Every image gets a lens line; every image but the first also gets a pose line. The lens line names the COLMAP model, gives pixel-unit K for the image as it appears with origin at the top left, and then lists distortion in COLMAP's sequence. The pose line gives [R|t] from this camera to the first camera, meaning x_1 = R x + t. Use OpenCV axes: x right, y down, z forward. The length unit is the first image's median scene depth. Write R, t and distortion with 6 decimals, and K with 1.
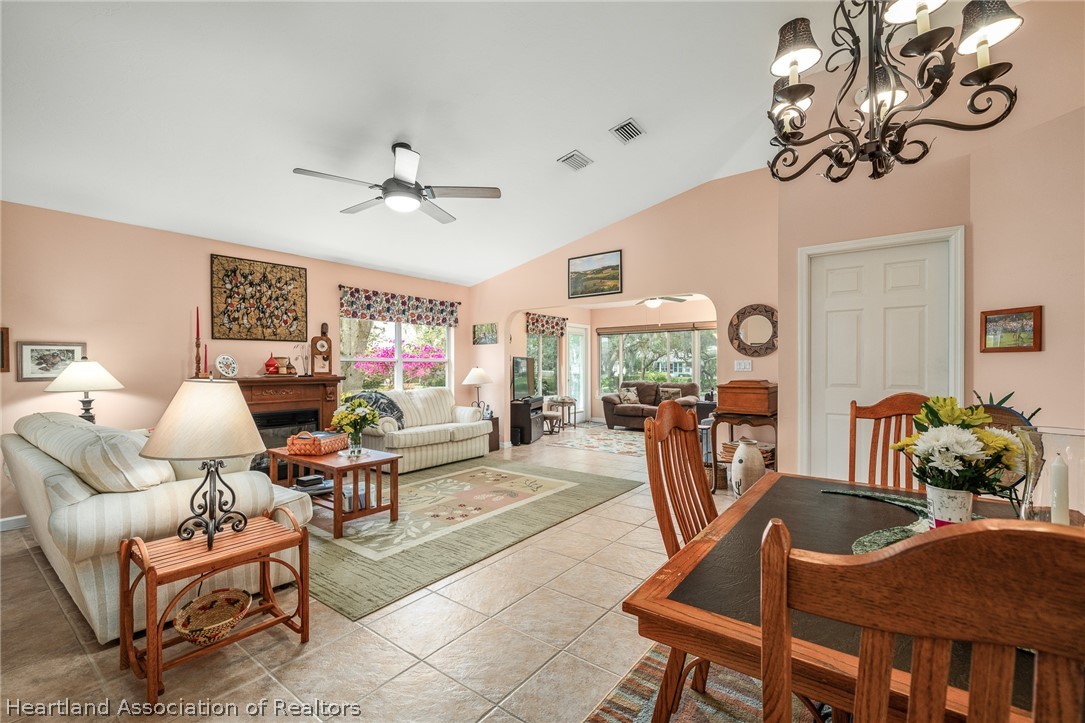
lens RADIAL K [[464.8, 0, 537.9], [0, 464.8, 366.4], [0, 0, 1]] dist [-0.003471, 0.000143]
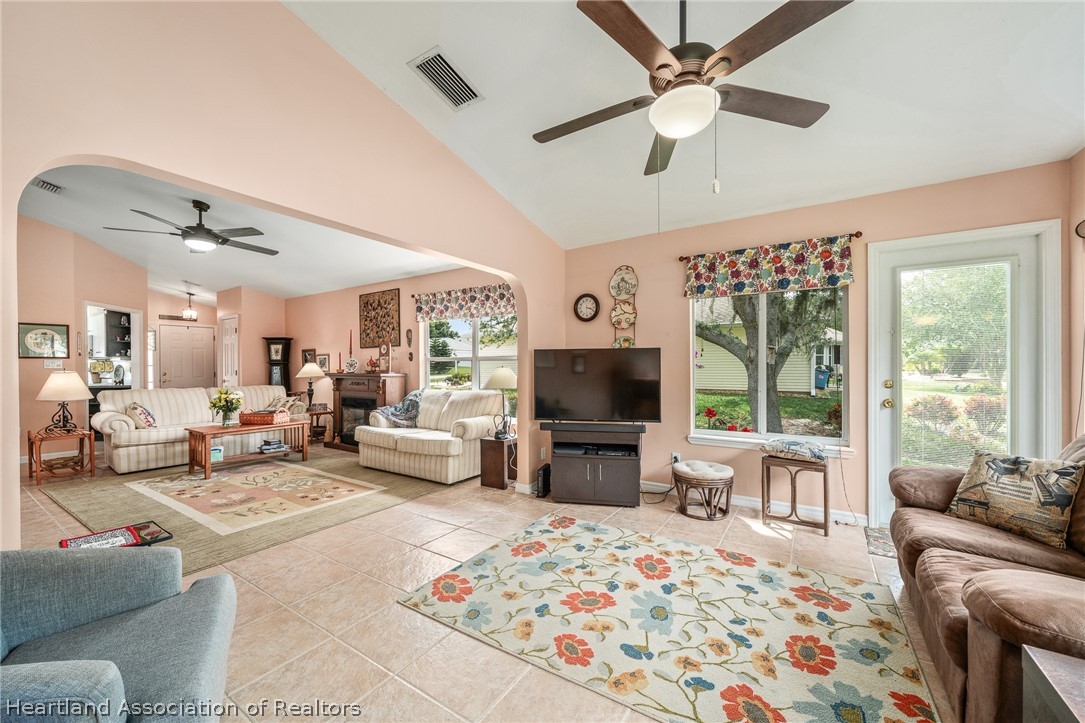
lens RADIAL K [[428.1, 0, 526.2], [0, 428.1, 367.4], [0, 0, 1]] dist [-0.001244, 0.000302]
pose [[0.052662, 0.011840, -0.998542, 0.703838], [0.007233, 0.999899, 0.012237, -0.006748], [0.998586, -0.007867, 0.052571, 1.315914]]
